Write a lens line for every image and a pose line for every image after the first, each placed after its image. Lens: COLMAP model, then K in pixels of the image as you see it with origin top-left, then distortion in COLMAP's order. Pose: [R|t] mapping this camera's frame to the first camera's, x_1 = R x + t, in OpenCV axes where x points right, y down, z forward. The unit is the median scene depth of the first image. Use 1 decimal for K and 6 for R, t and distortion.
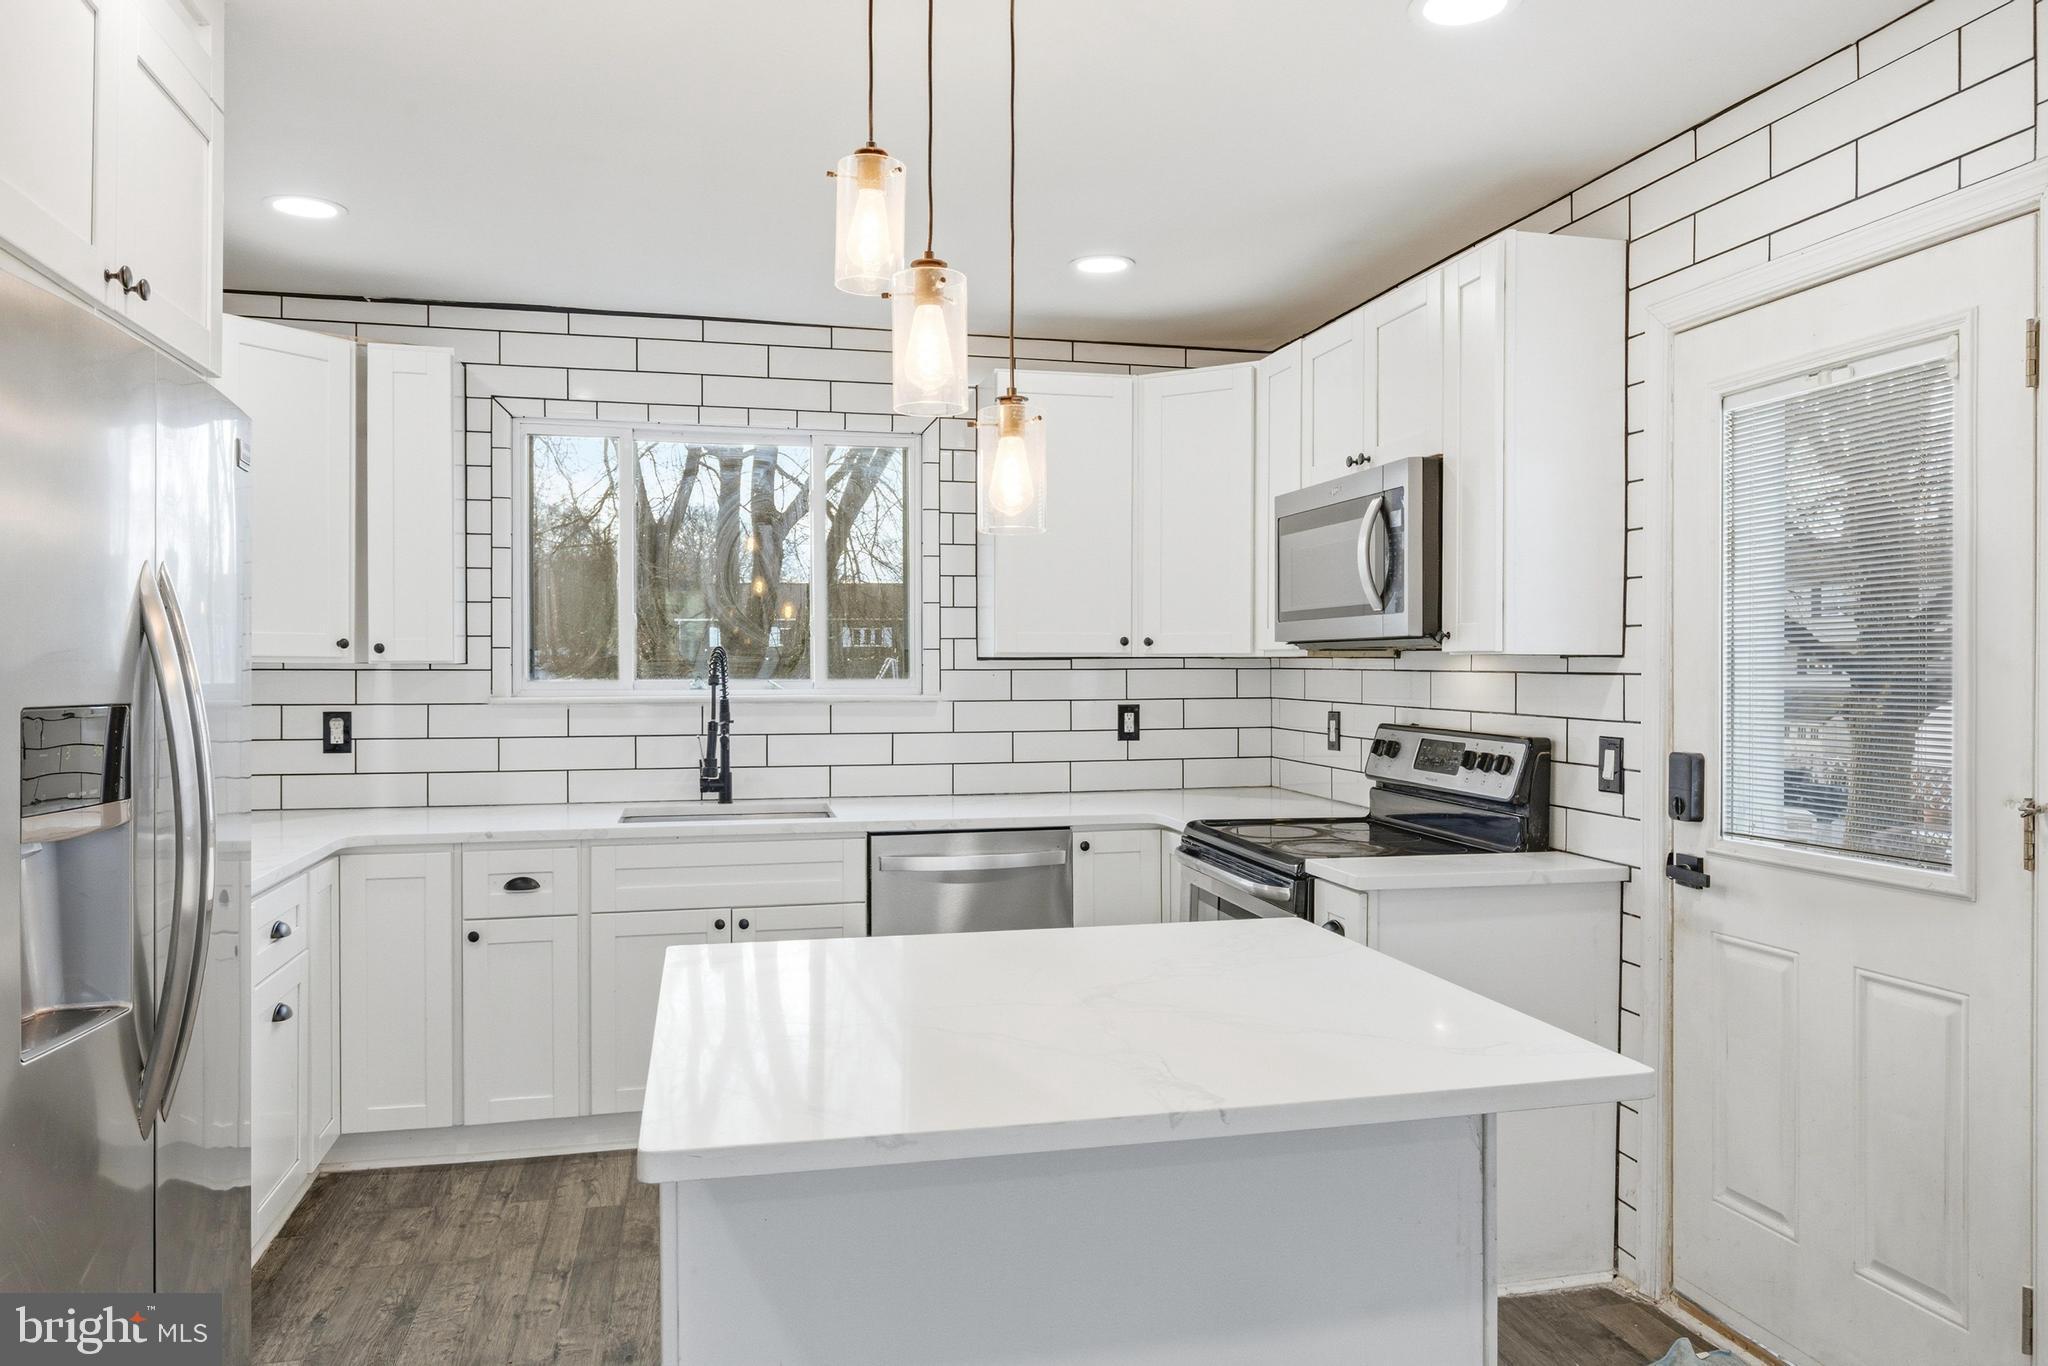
lens RADIAL K [[1369.9, 0, 1036.3], [0, 1369.9, 672.1], [0, 0, 1]] dist [-0.002976, -0.007803]
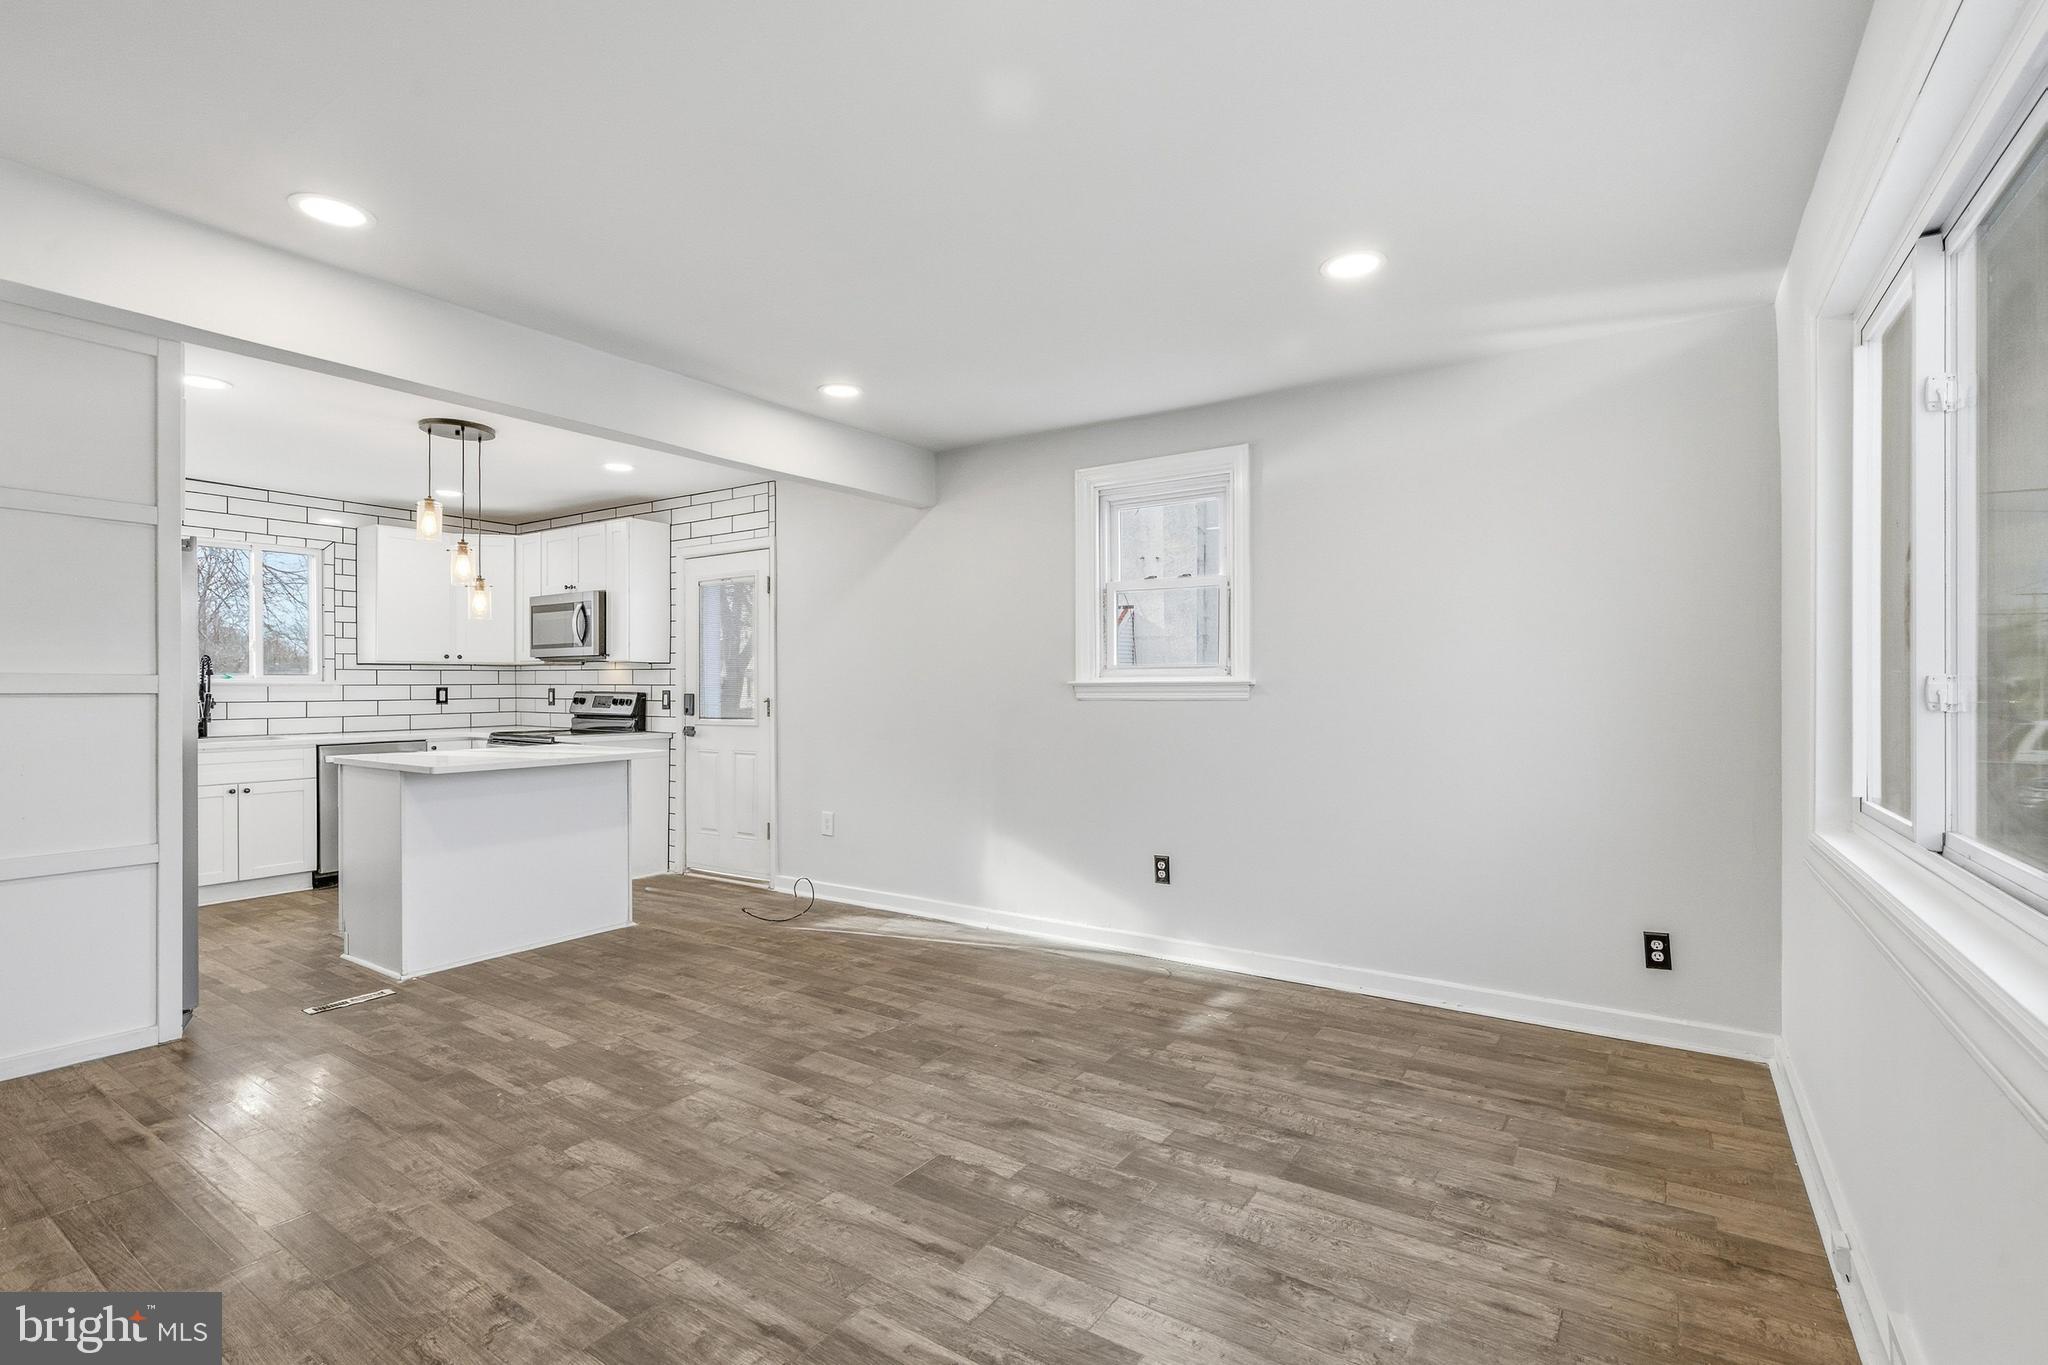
lens RADIAL K [[926.3, 0, 1027.4], [0, 926.3, 687.5], [0, 0, 1]] dist [-0.004377, 0.000656]
pose [[0.734410, -0.003582, 0.678696, -0.291483], [0.005242, 0.999986, -0.000395, 0.036615], [-0.678686, 0.003848, 0.734419, -0.799623]]
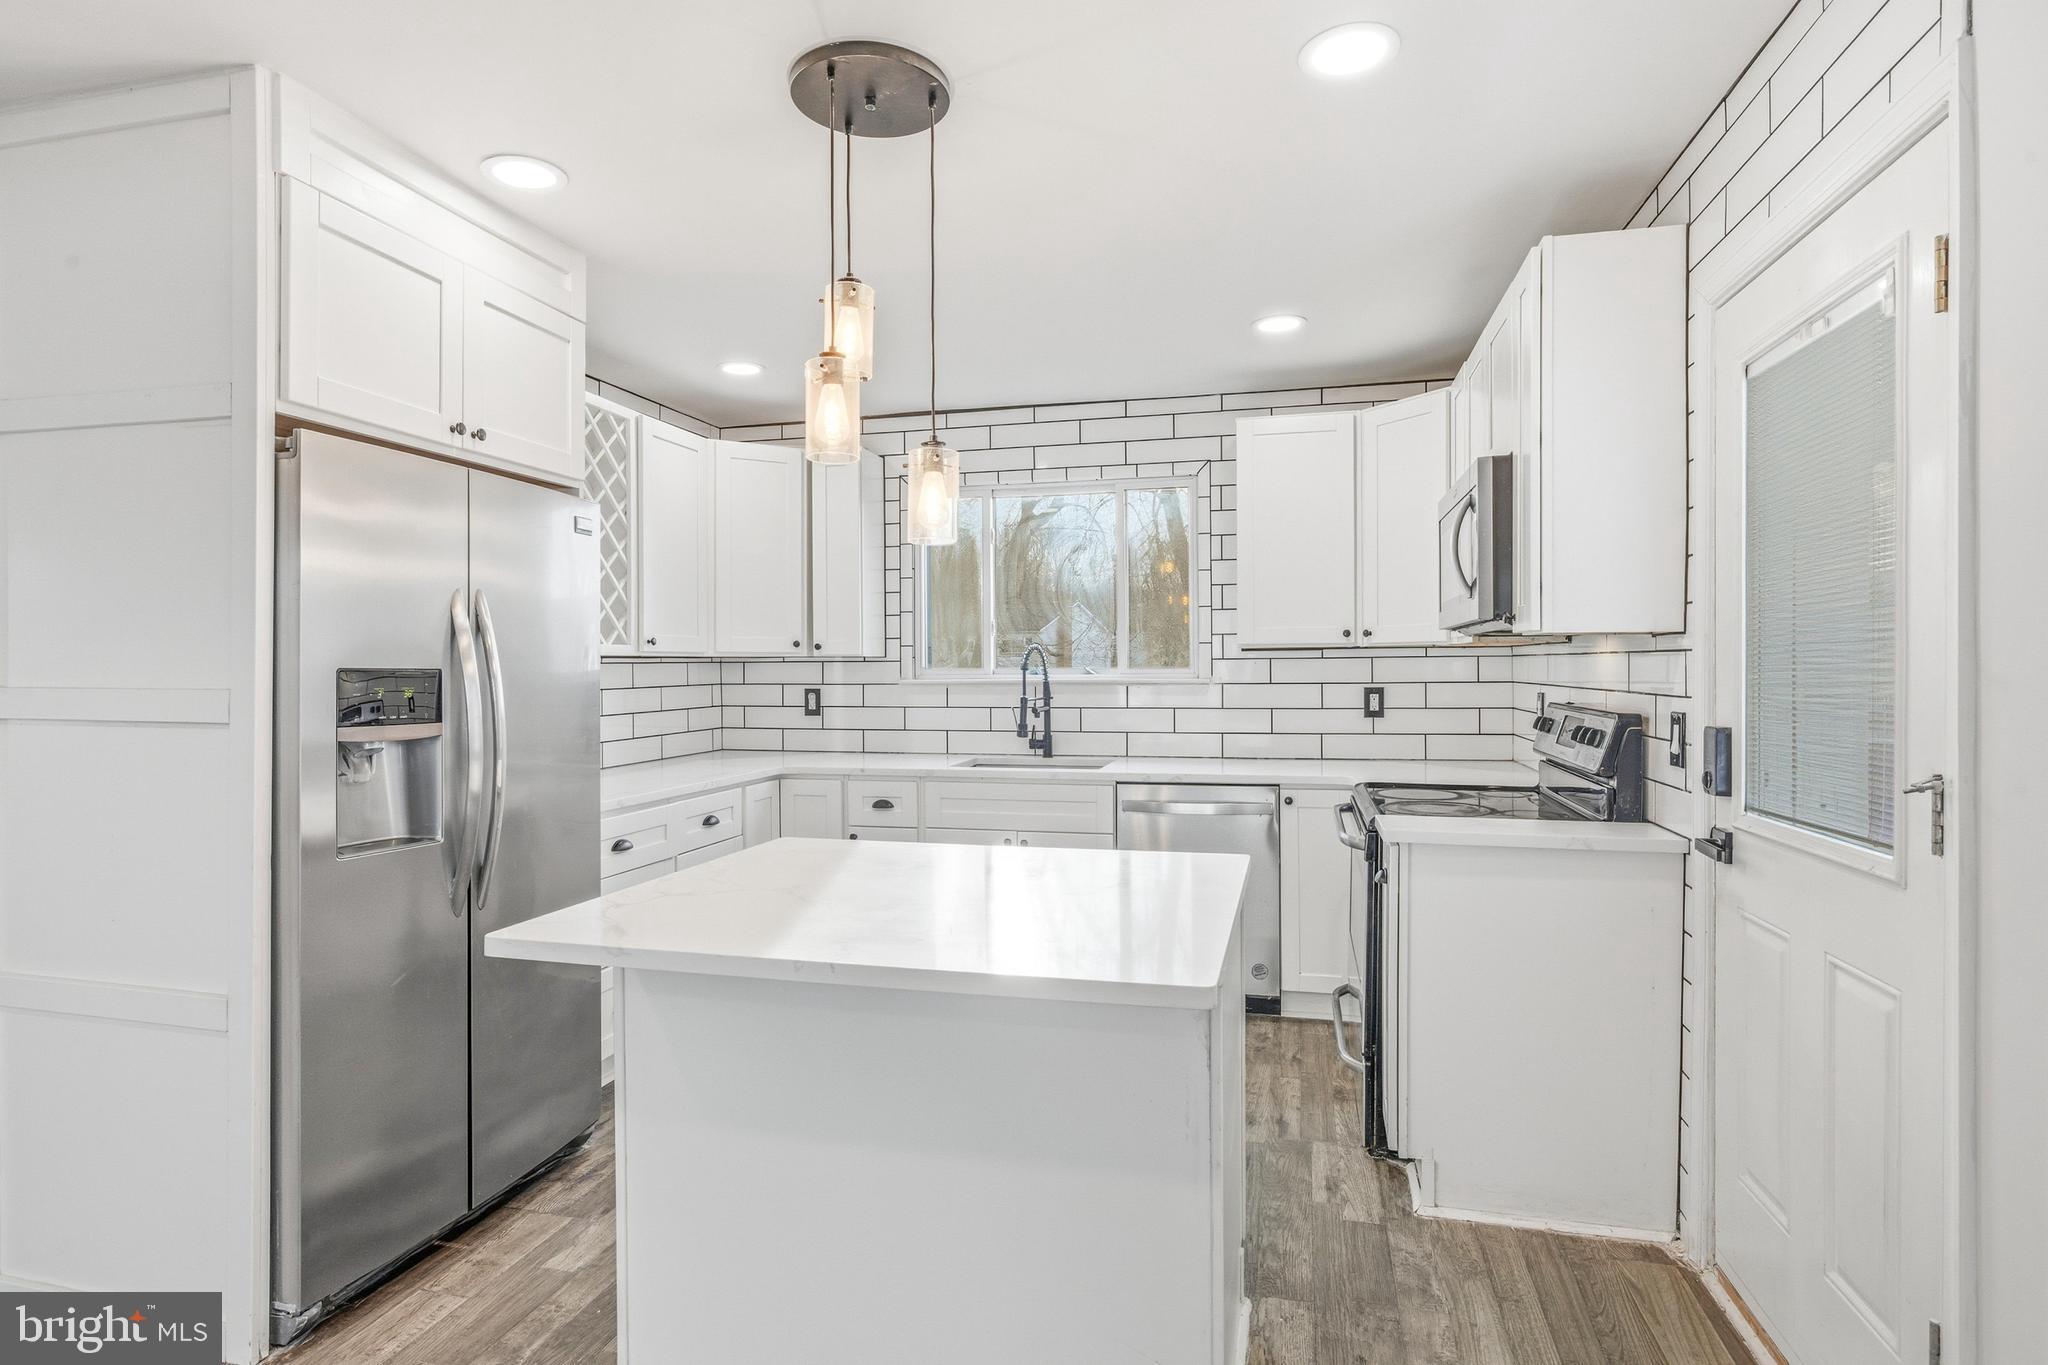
lens RADIAL K [[1054.1, 0, 1029.7], [0, 1054.1, 676.2], [0, 0, 1]] dist [-0.012229, 0.002385]
pose [[0.884314, -0.001630, -0.466890, 0.285222], [0.003217, 0.999991, 0.002601, 0.013484], [0.466882, -0.003802, 0.884312, 0.065160]]
